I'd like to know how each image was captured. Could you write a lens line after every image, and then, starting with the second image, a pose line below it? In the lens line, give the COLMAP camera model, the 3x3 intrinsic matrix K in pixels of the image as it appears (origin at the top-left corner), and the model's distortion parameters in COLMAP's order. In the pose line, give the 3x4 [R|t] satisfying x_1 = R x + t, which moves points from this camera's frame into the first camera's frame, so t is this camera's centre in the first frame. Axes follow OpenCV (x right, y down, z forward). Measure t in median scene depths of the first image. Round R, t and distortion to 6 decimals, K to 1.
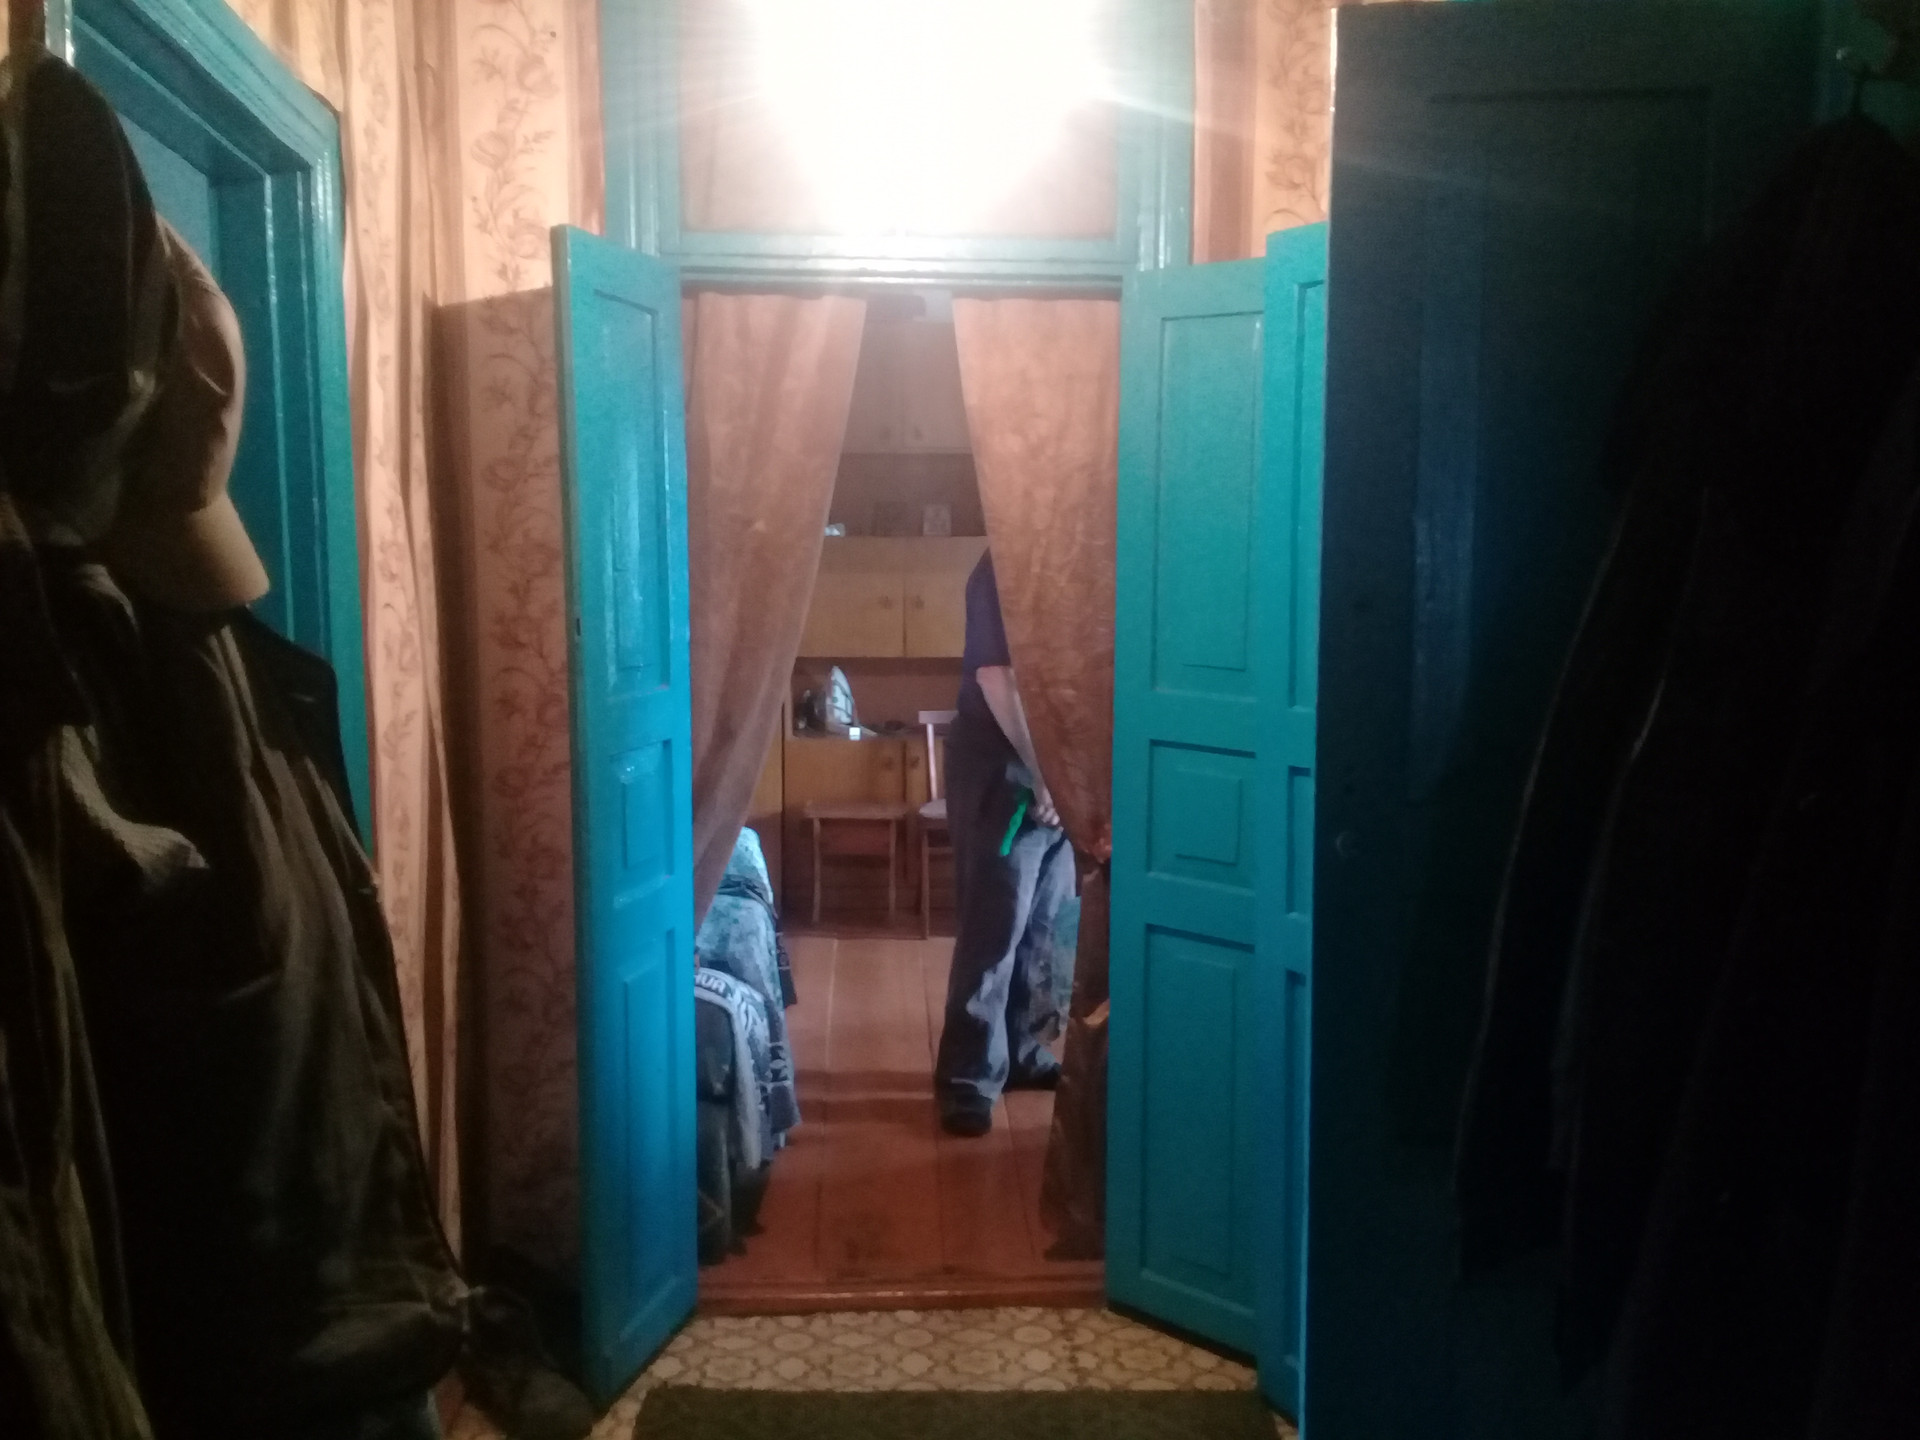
lens RADIAL K [[1746.5, 0, 960.8], [0, 1746.5, 719.7], [0, 0, 1]] dist [-0.008864, -0.011617]
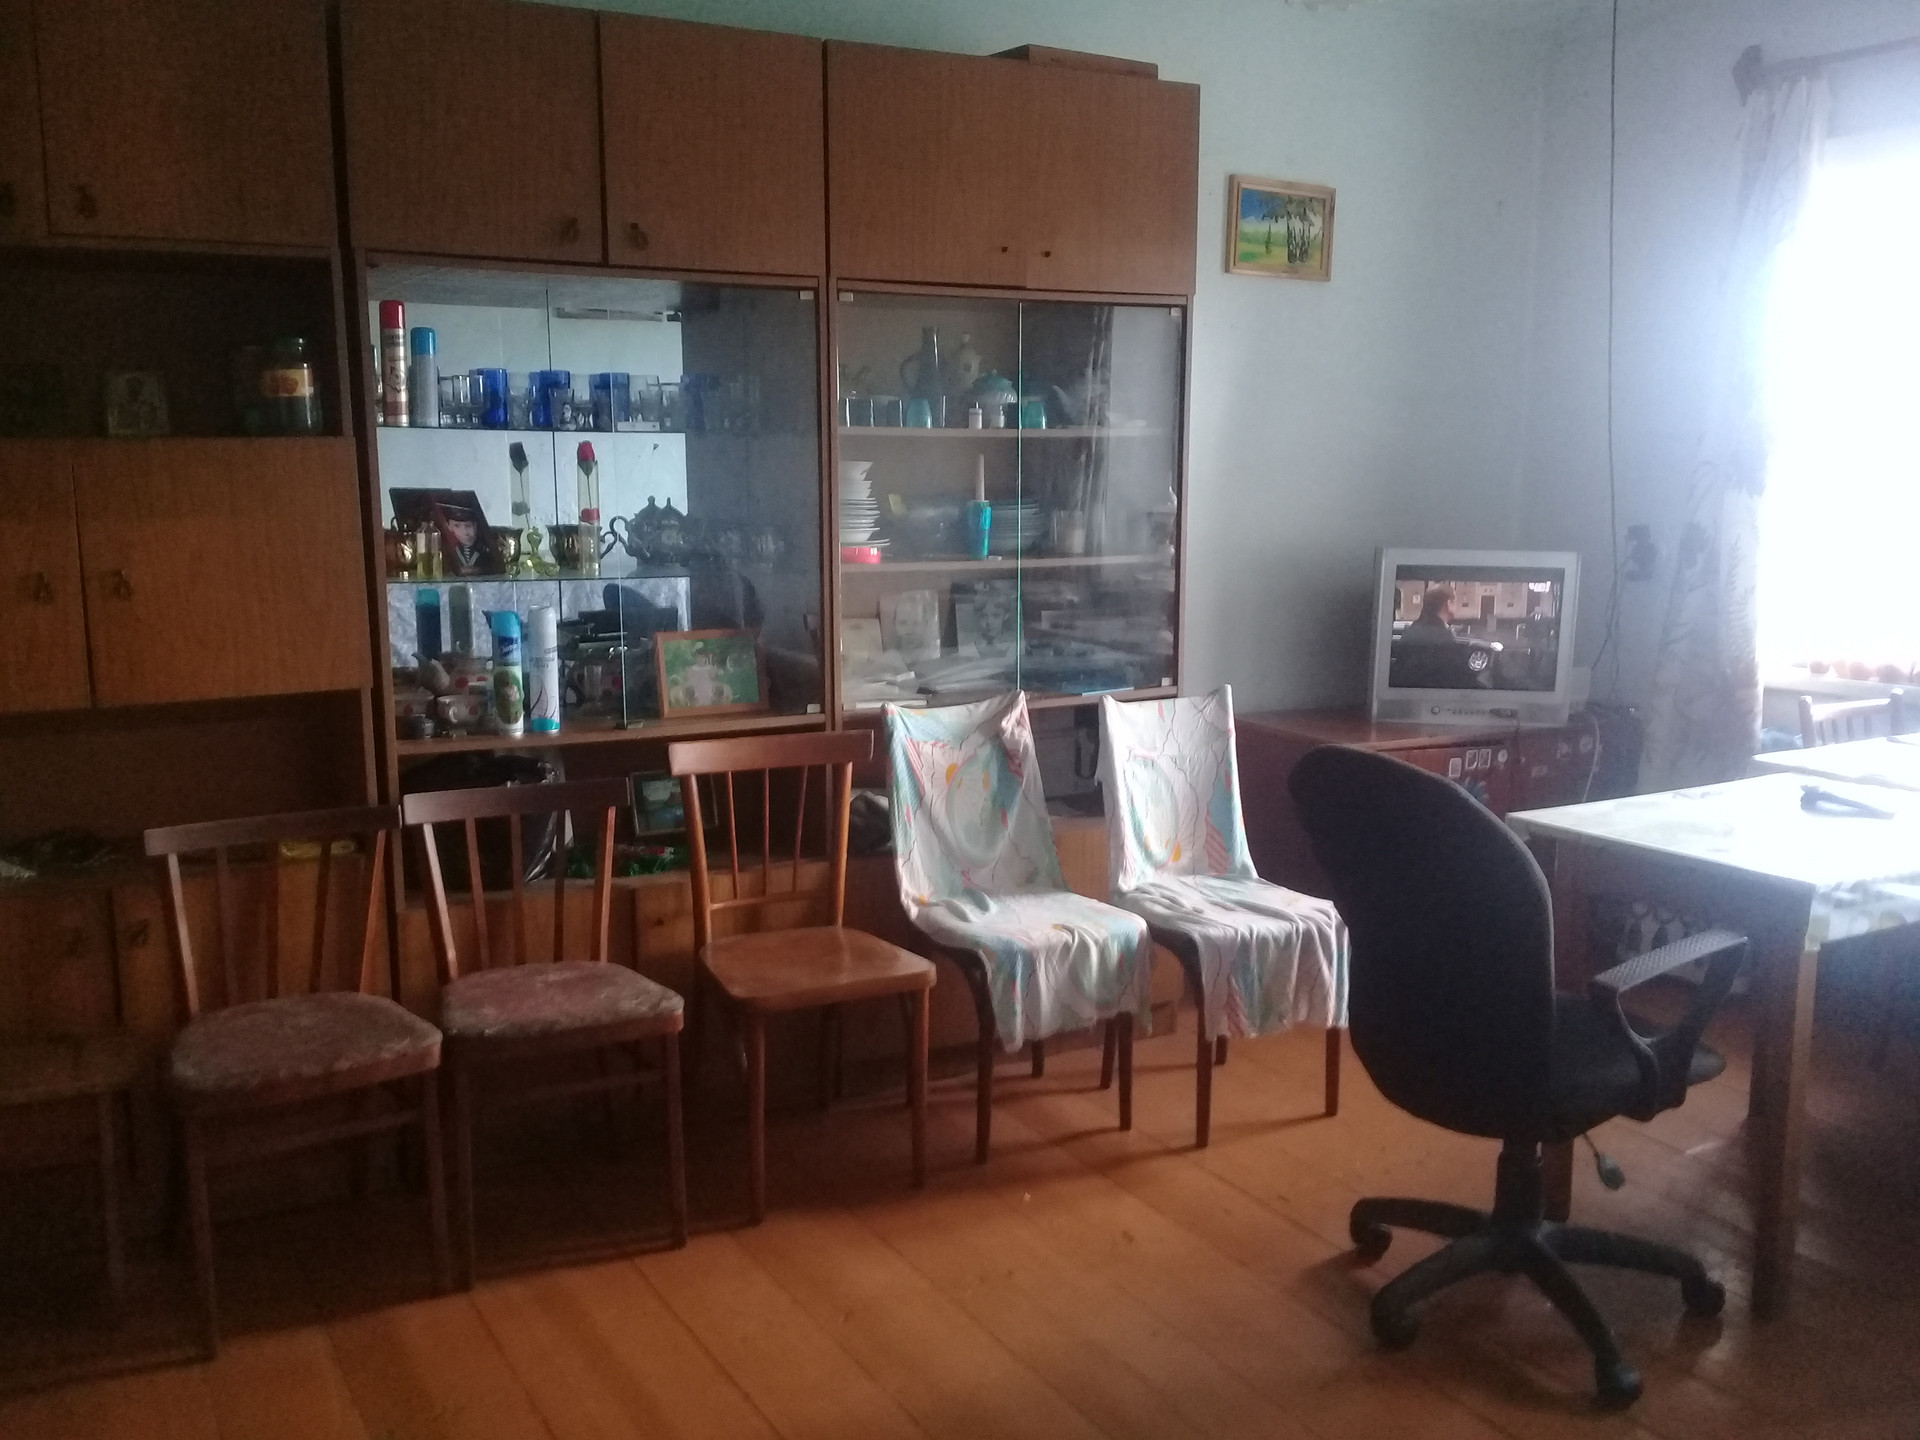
lens RADIAL K [[1746.5, 0, 954.9], [0, 1746.5, 727.1], [0, 0, 1]] dist [-0.008864, -0.011617]
pose [[0.892689, -0.078428, 0.443797, -0.033966], [0.056159, 0.996424, 0.063128, -0.046873], [-0.447161, -0.031430, 0.893901, 0.502670]]
